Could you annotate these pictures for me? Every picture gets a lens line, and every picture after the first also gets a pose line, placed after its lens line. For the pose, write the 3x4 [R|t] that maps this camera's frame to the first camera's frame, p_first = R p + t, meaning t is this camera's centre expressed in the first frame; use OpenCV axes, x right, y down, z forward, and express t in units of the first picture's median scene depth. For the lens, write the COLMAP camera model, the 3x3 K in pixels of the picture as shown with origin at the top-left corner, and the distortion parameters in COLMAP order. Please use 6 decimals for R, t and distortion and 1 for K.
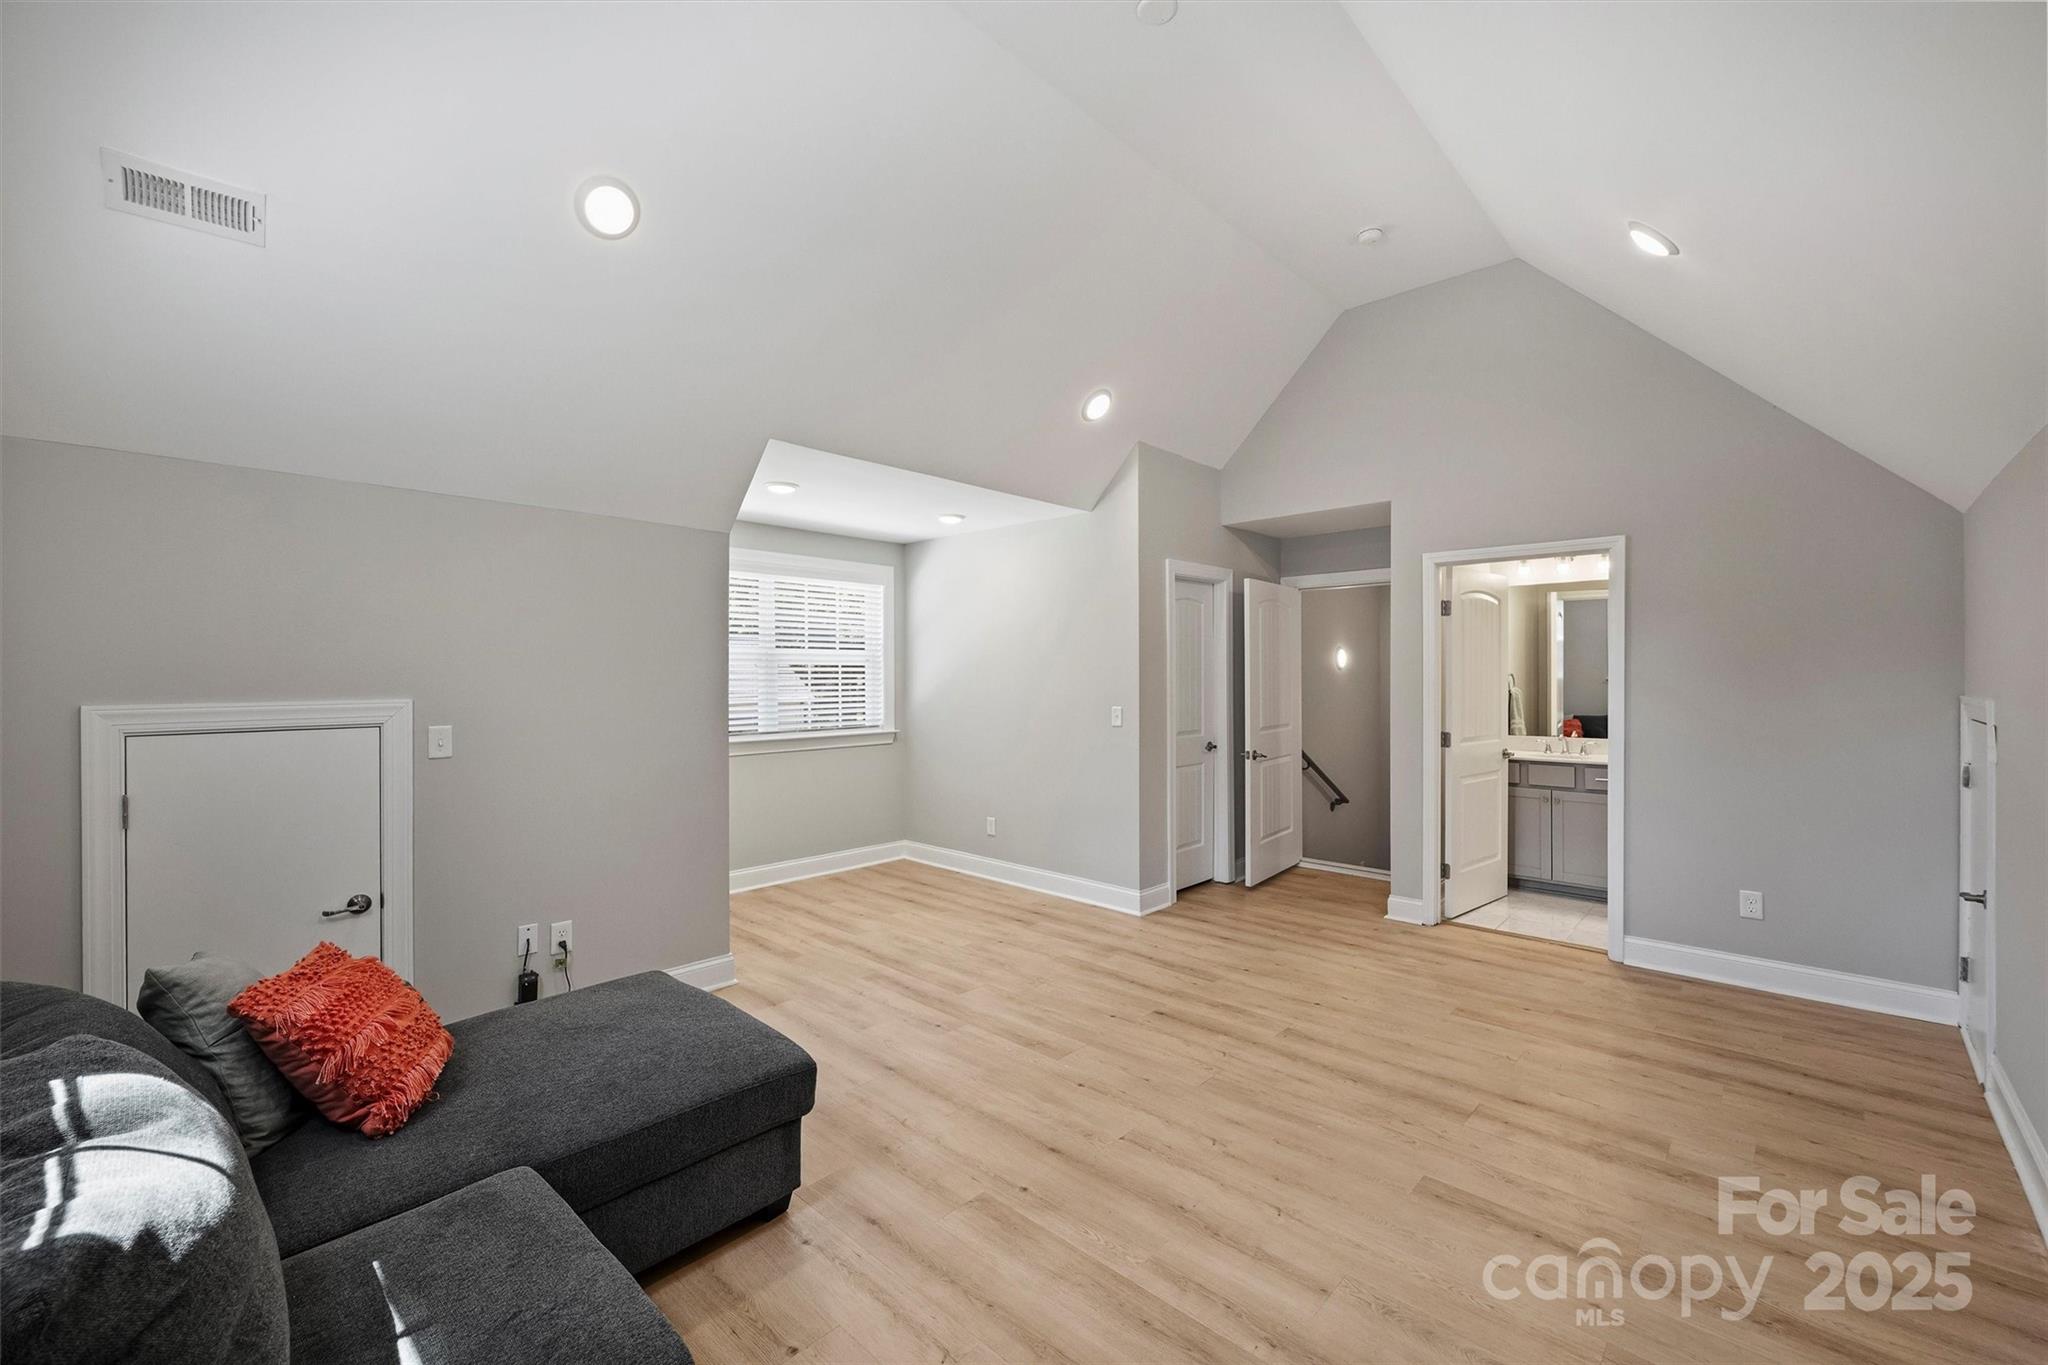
lens RADIAL K [[801.7, 0, 1022.4], [0, 801.7, 682.0], [0, 0, 1]] dist [0.000395, 0.000450]
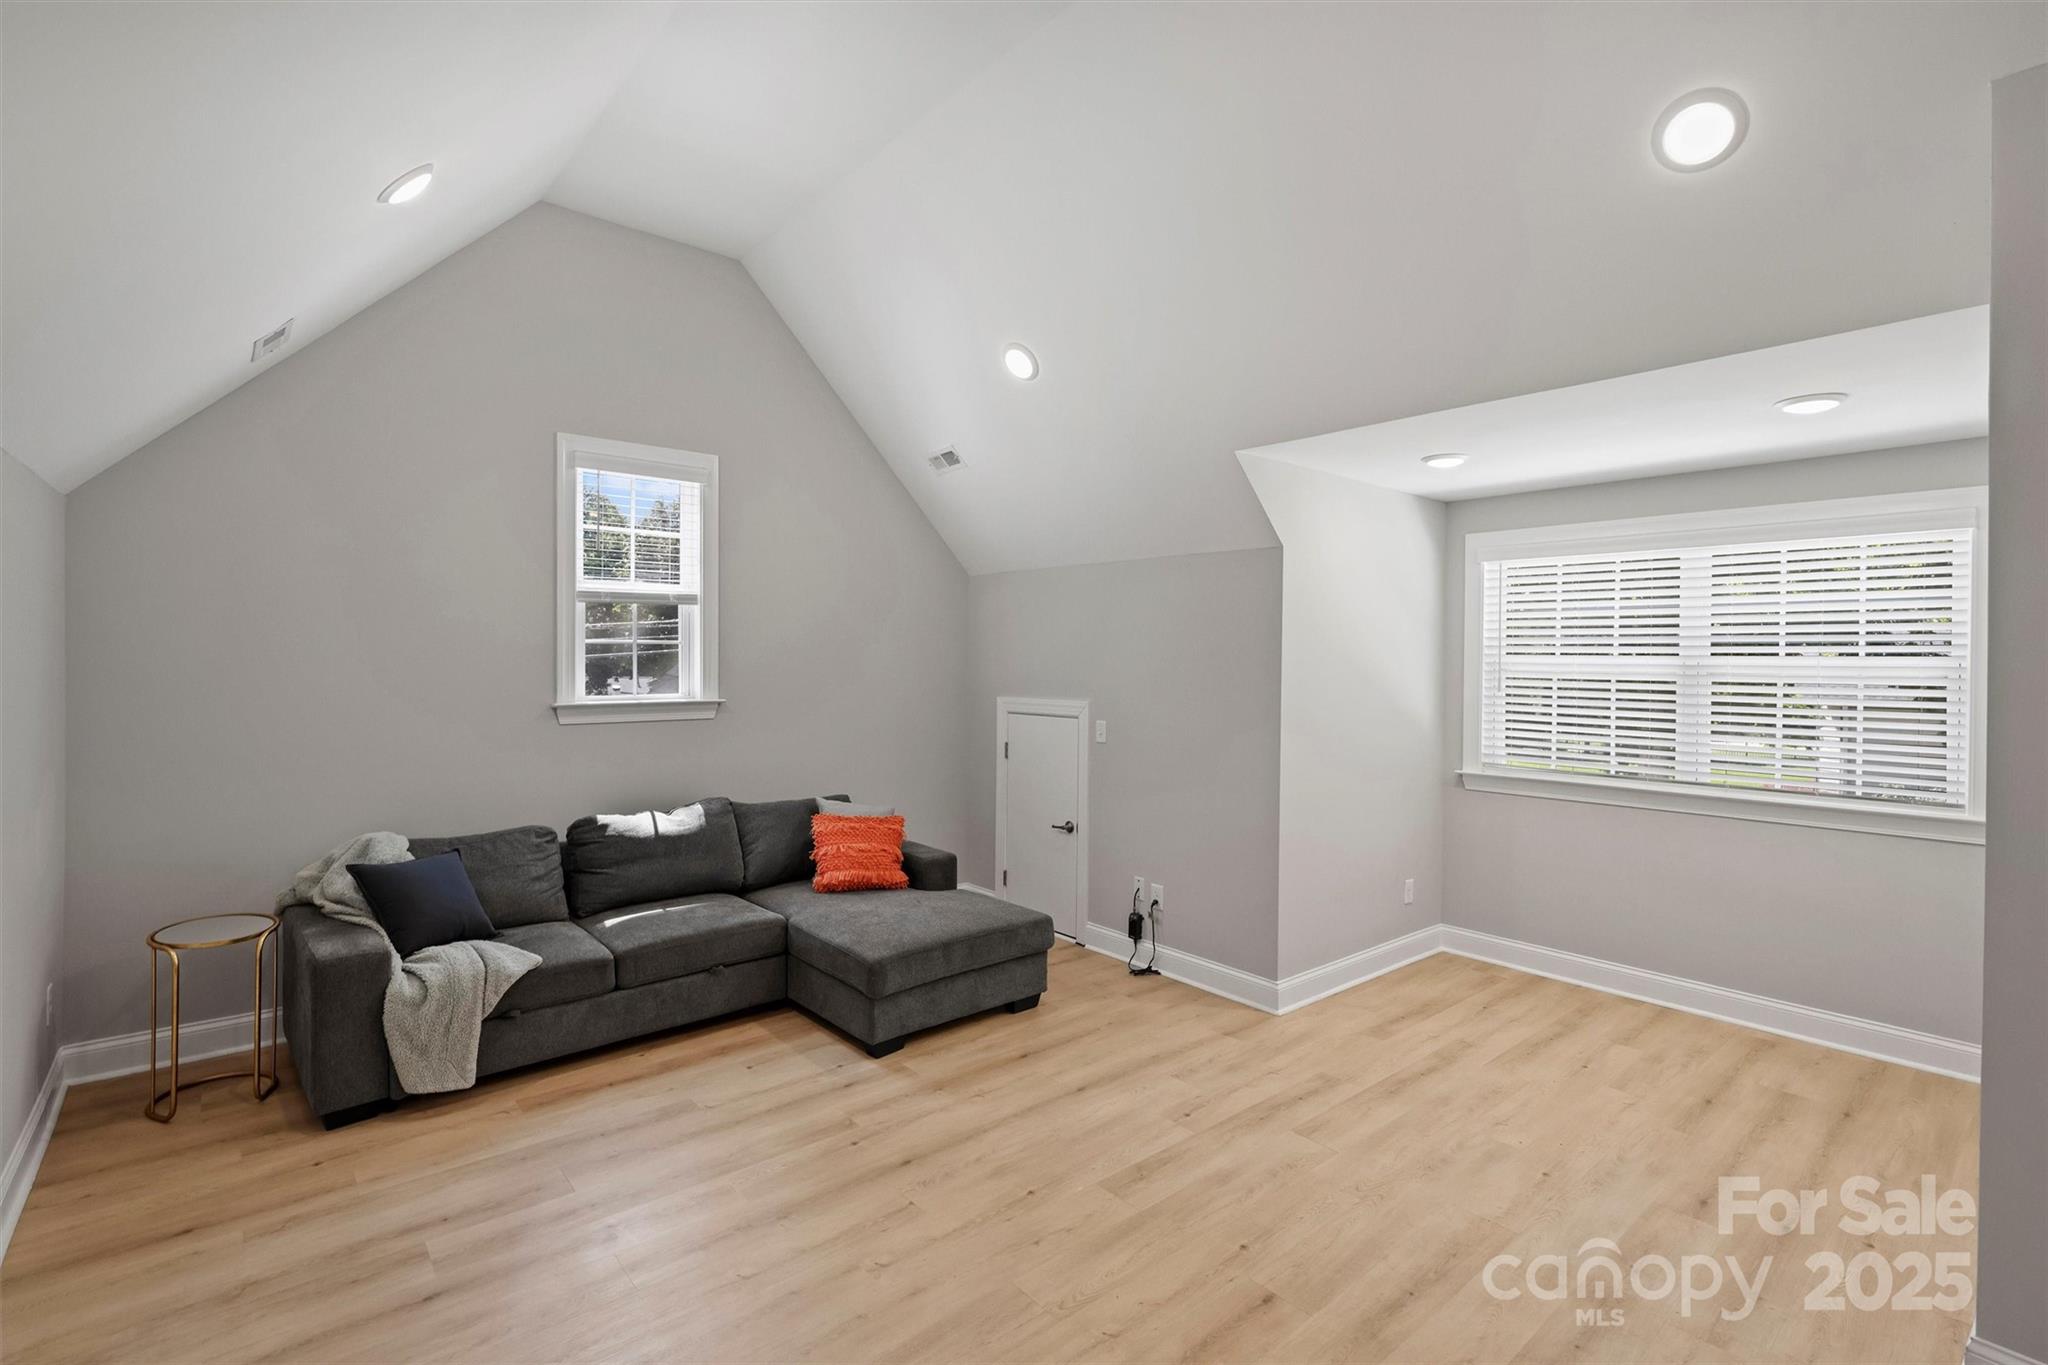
lens RADIAL K [[939.6, 0, 1023.0], [0, 939.6, 666.7], [0, 0, 1]] dist [0.005352, 0.000237]
pose [[-0.097944, 0.003541, -0.995186, 0.789990], [-0.015305, 0.999870, 0.005064, -0.039289], [0.995074, 0.015727, -0.097877, 0.810464]]
